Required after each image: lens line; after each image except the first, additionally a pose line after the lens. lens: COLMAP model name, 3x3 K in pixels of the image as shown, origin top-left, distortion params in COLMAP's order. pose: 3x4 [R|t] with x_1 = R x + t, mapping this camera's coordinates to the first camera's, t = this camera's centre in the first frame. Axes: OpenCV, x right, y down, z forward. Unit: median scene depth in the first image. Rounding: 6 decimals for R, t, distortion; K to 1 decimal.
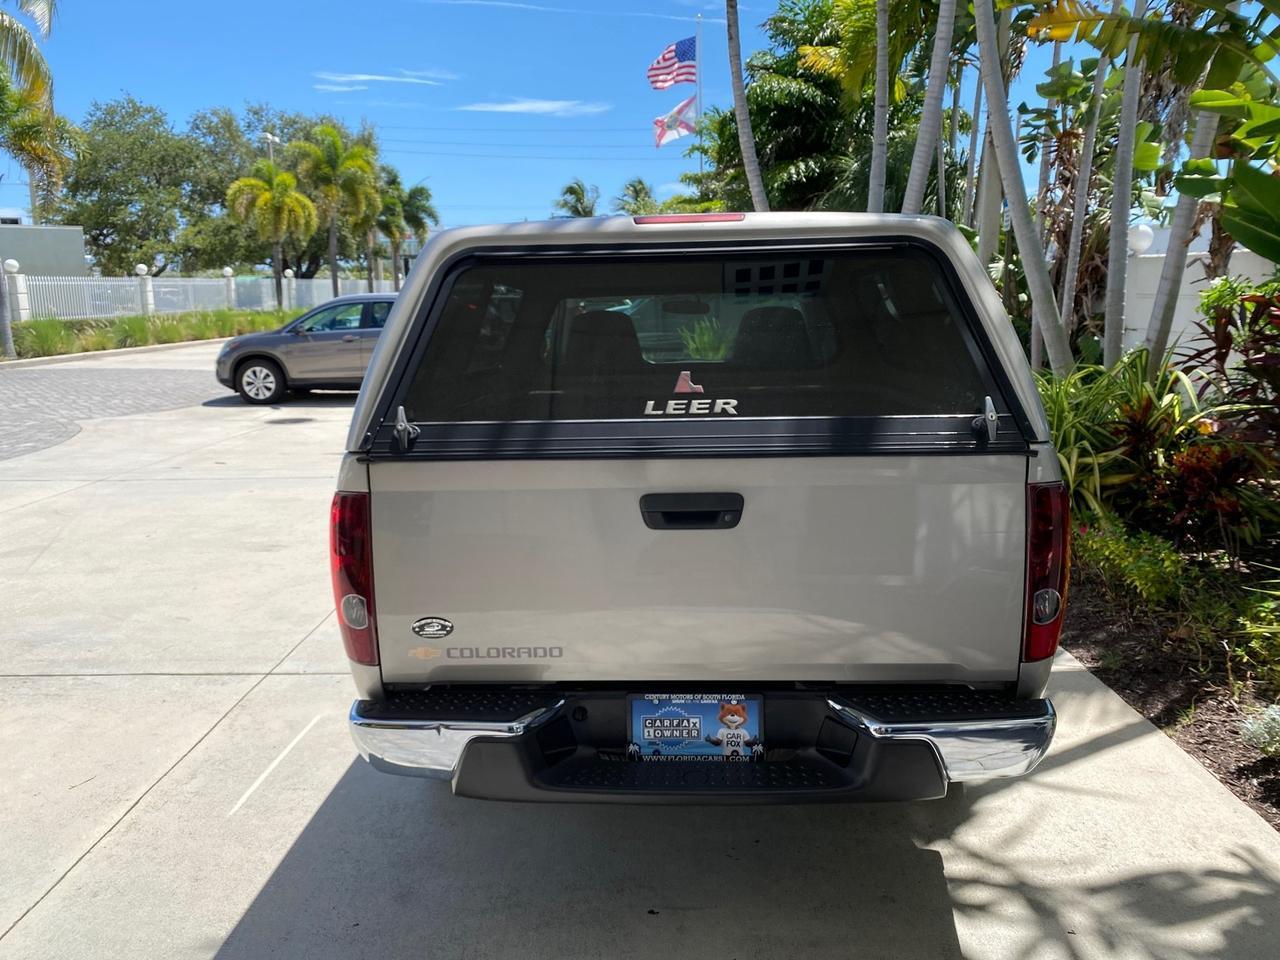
lens RADIAL K [[992.5, 0, 639.4], [0, 992.5, 474.7], [0, 0, 1]] dist [0.014192, -0.010058]
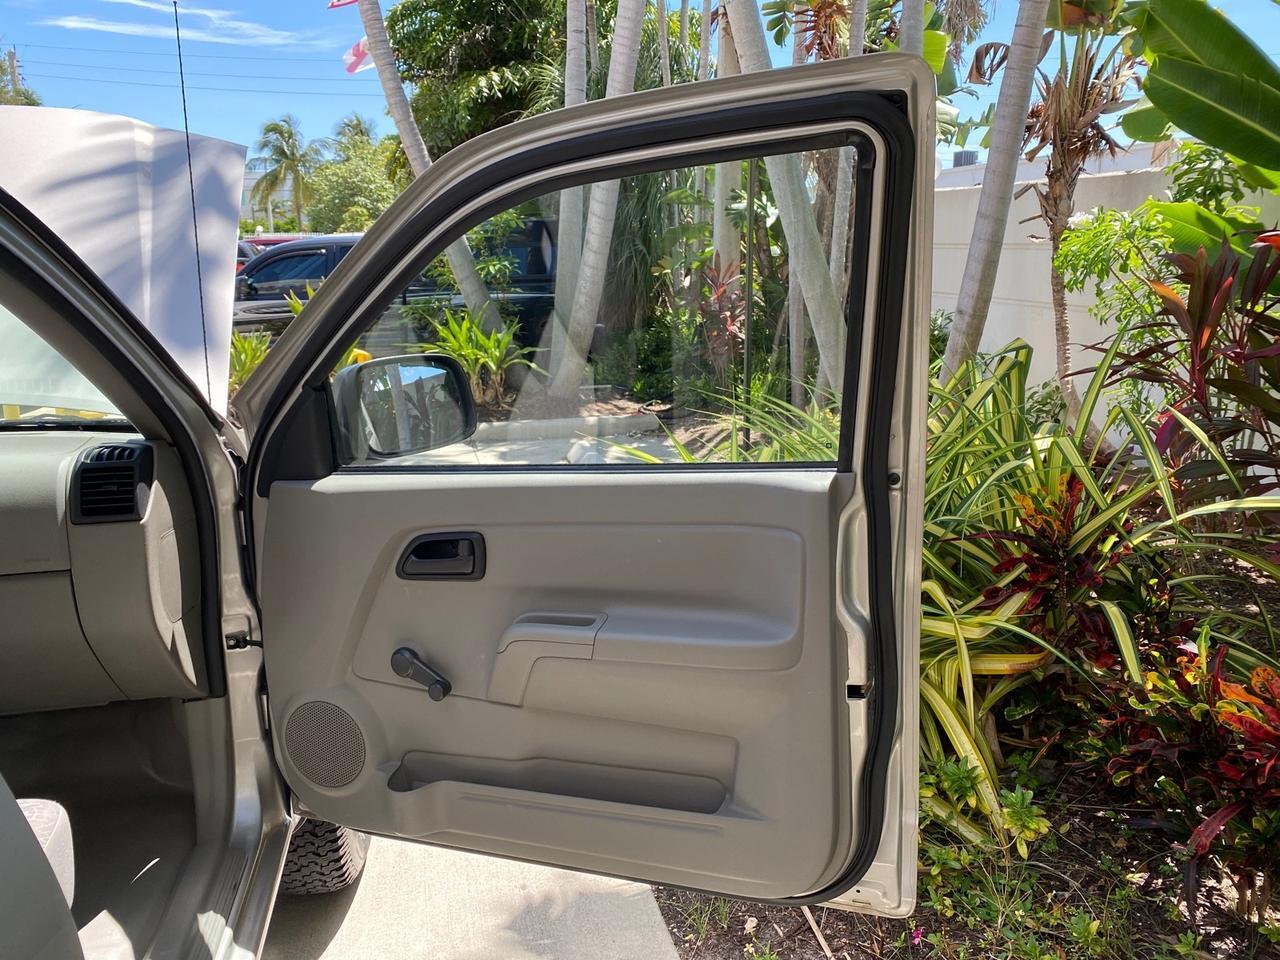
lens RADIAL K [[1034.7, 0, 640.4], [0, 1034.7, 475.8], [0, 0, 1]] dist [0.014571, -0.002269]
pose [[0.972401, -0.053321, 0.227143, 0.149365], [0.045520, 0.998184, 0.039449, -0.065496], [-0.228834, -0.028021, 0.973062, 0.390599]]
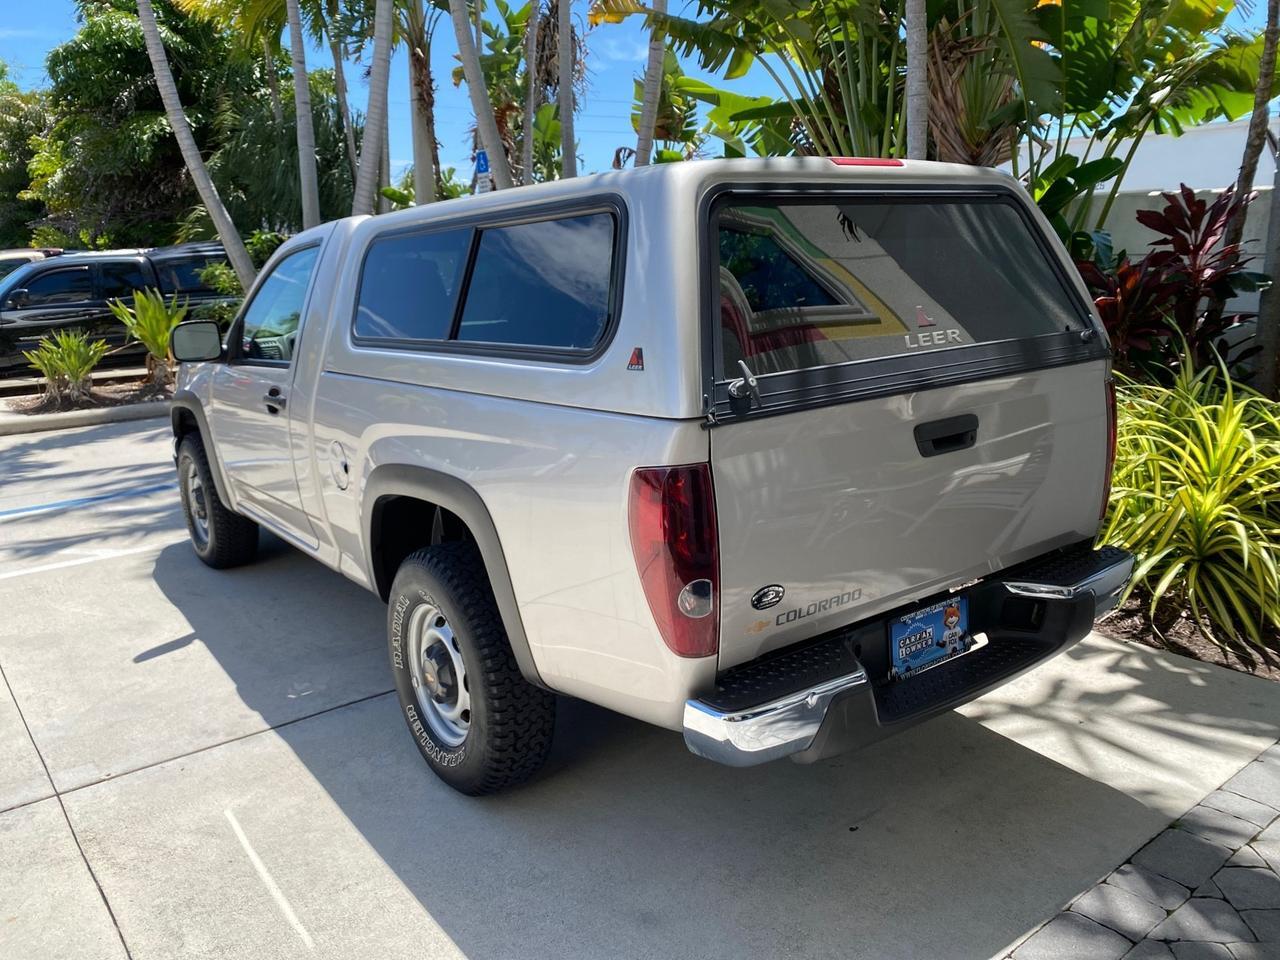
lens RADIAL K [[994.1, 0, 640.2], [0, 994.1, 477.0], [0, 0, 1]] dist [0.014892, -0.006241]
pose [[0.777653, -0.149239, 0.610724, -0.209416], [0.130920, 0.988562, 0.074865, -0.010215], [-0.614912, 0.021737, 0.788296, 0.084142]]
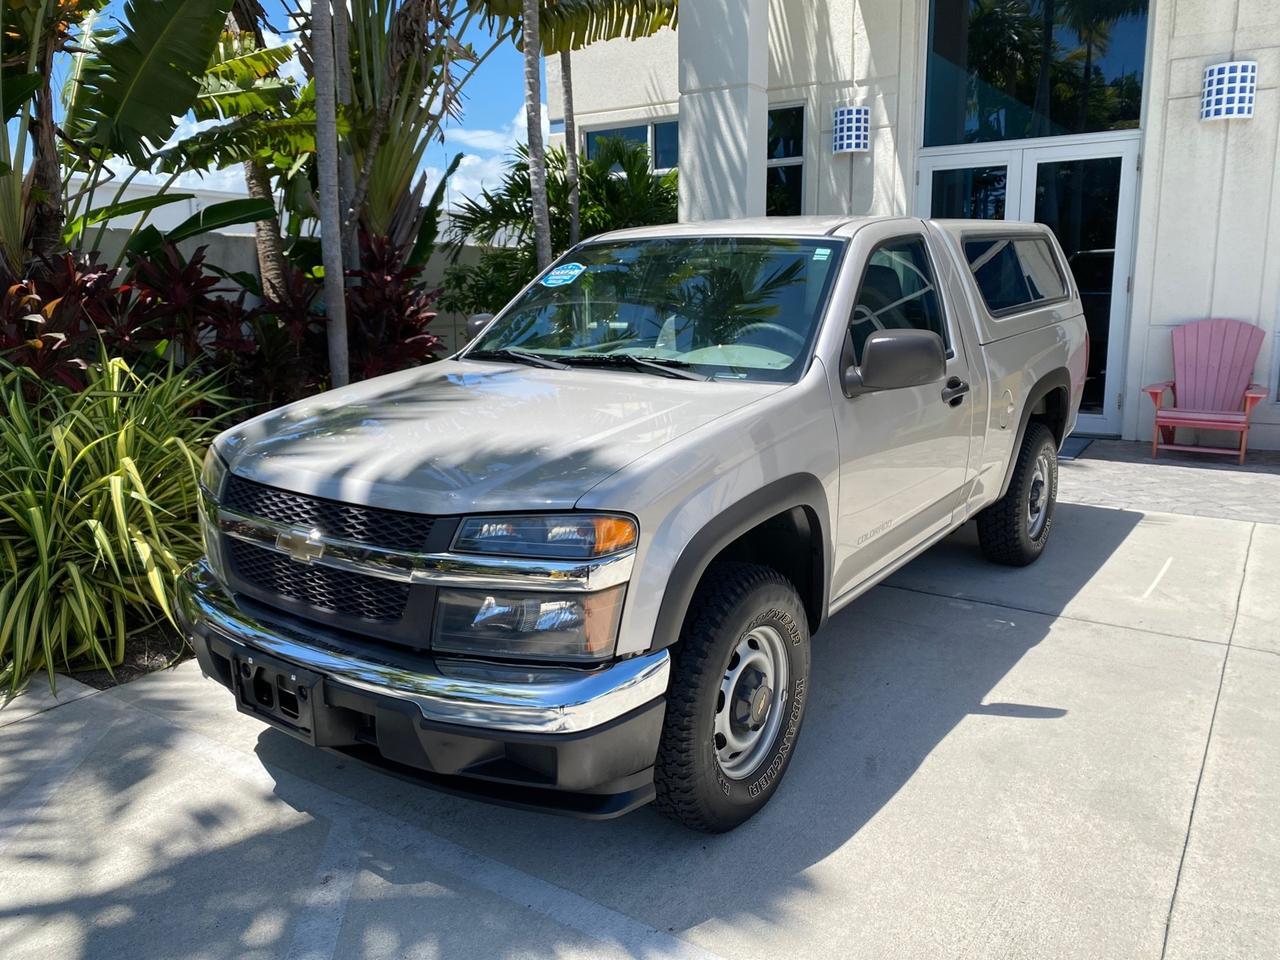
lens RADIAL K [[987.8, 0, 641.6], [0, 987.8, 475.9], [0, 0, 1]] dist [0.033204, -0.034292]
pose [[-0.840555, -0.087679, 0.534584, -0.183616], [0.116562, 0.934428, 0.336536, -0.153198], [-0.529038, 0.345190, -0.775218, 0.914427]]
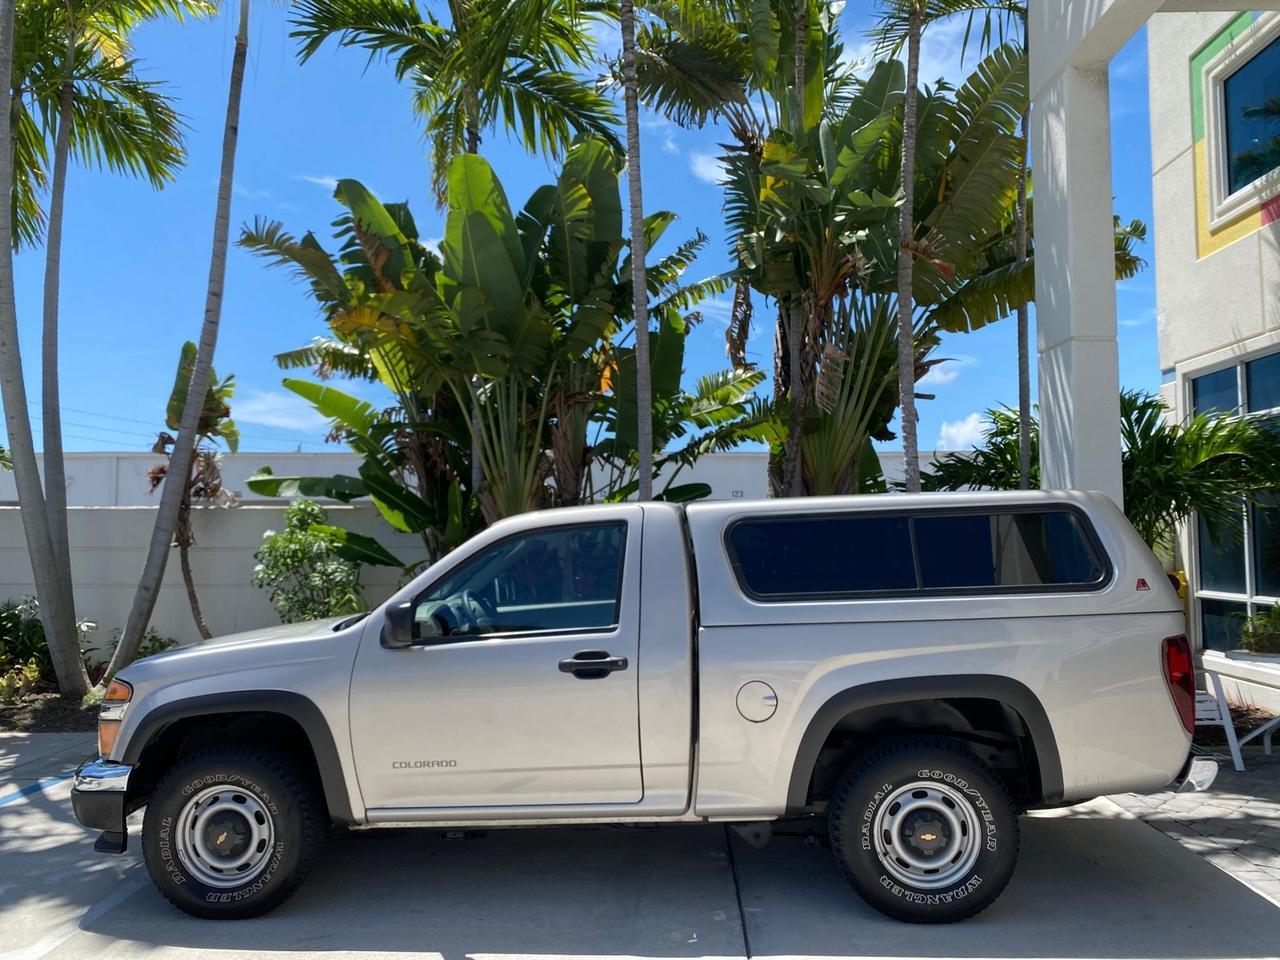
lens RADIAL K [[967.0, 0, 639.4], [0, 967.0, 474.2], [0, 0, 1]] dist [0.009564, -0.010146]
pose [[0.014403, 0.072282, 0.997280, -0.507638], [0.187792, 0.979440, -0.073701, -0.078148], [-0.982103, 0.188343, 0.000533, 0.471412]]
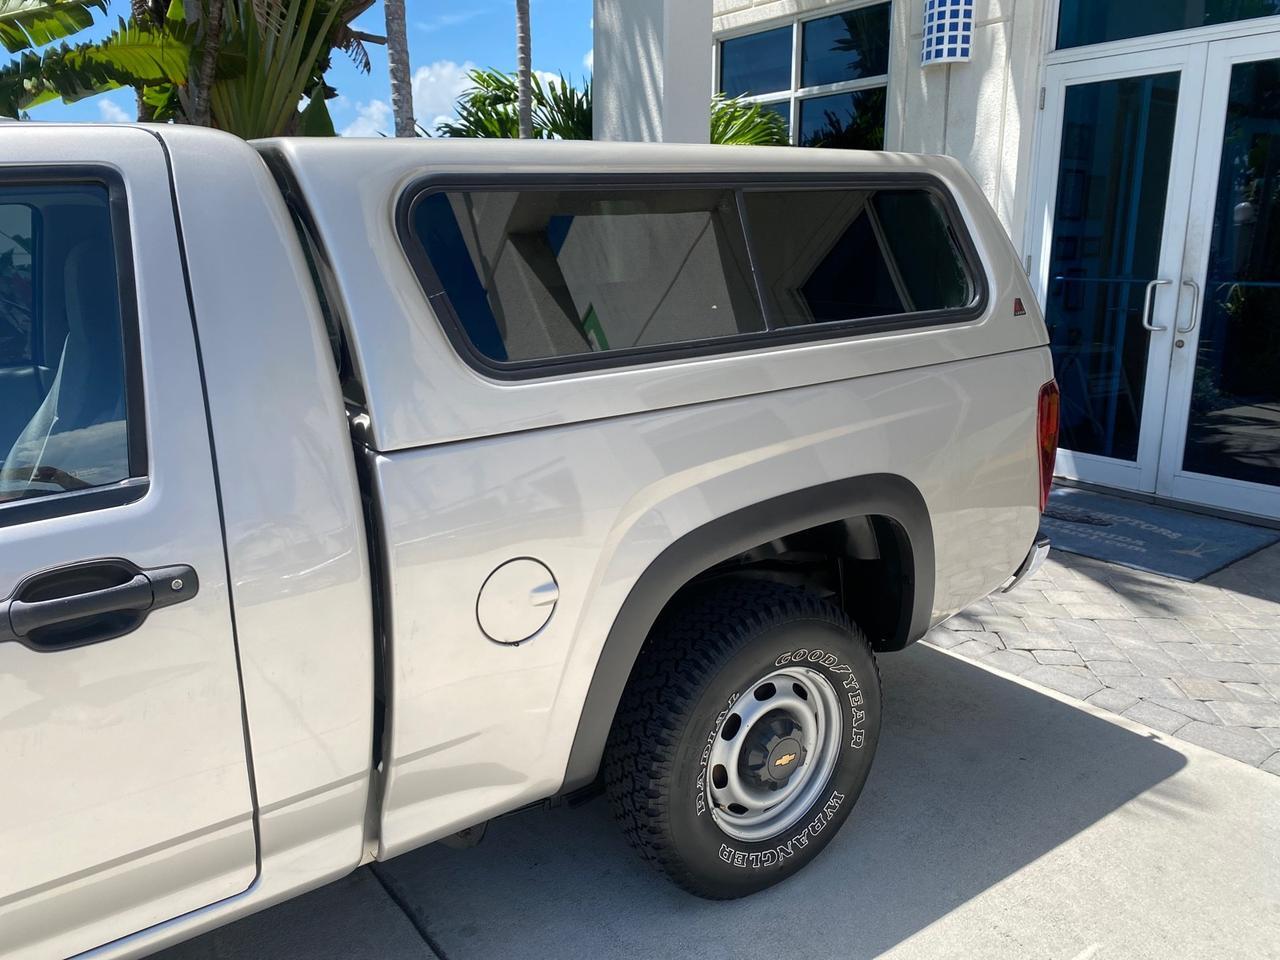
lens RADIAL K [[975.1, 0, 626.1], [0, 975.1, 466.9], [0, 0, 1]] dist [0.009772, -0.001699]
pose [[-0.613009, -0.170054, 0.771558, -0.229420], [0.149370, 0.934006, 0.324534, -0.085722], [-0.775828, 0.314190, -0.547153, 0.520025]]
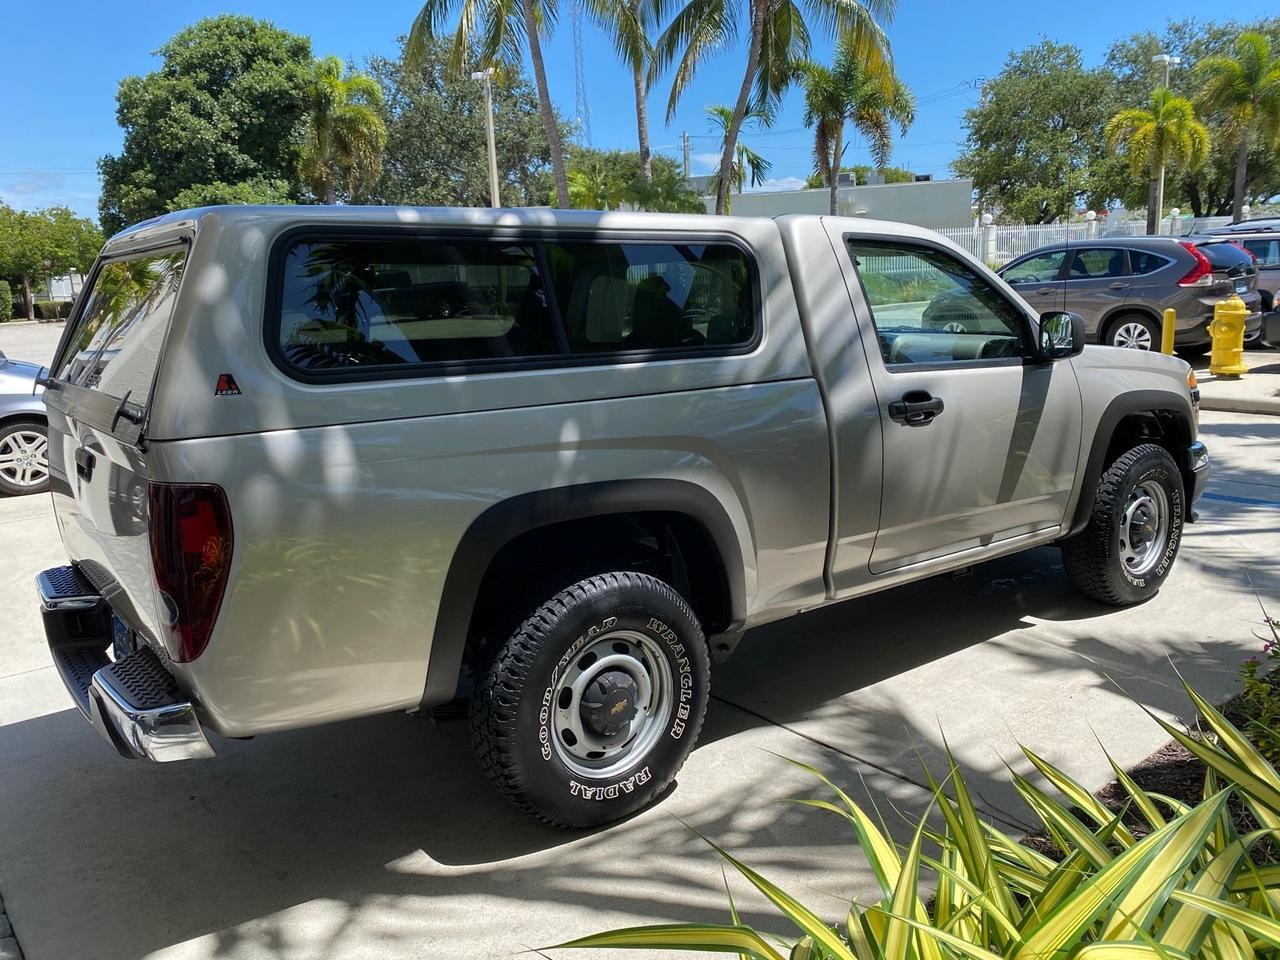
lens RADIAL K [[1037.0, 0, 644.4], [0, 1037.0, 474.6], [0, 0, 1]] dist [0.022707, -0.011859]
pose [[0.645250, 0.135265, -0.751901, 0.351149], [-0.100974, 0.990666, 0.091567, -0.033207], [0.757269, 0.016839, 0.652886, 0.163215]]
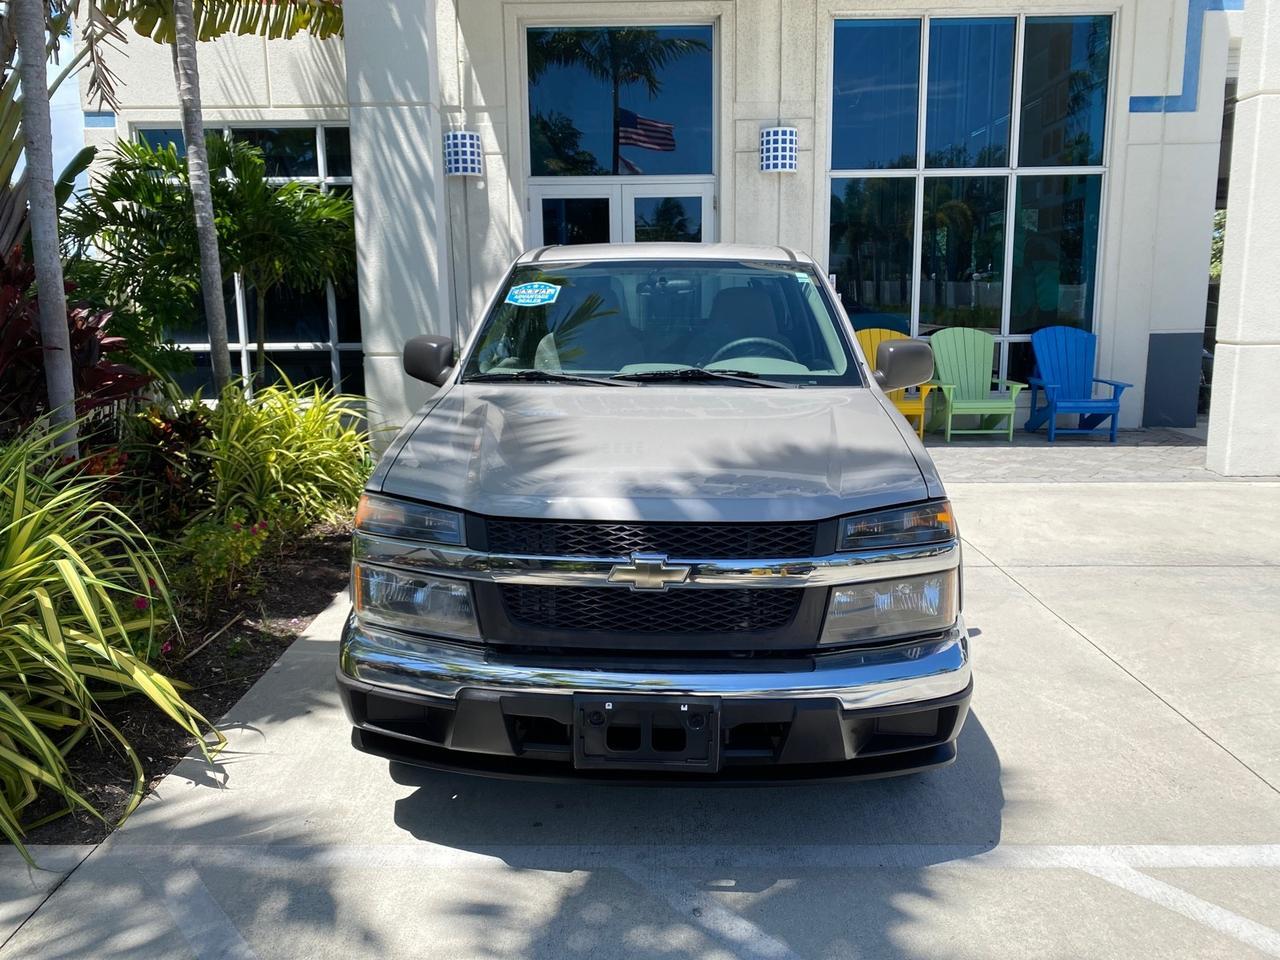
lens RADIAL K [[992.5, 0, 639.4], [0, 992.5, 474.7], [0, 0, 1]] dist [0.014192, -0.010058]
pose [[-0.999815, 0.018910, -0.003640, 0.040906], [0.016374, 0.934279, 0.356166, -0.172307], [0.010136, 0.356041, -0.934416, 0.994565]]
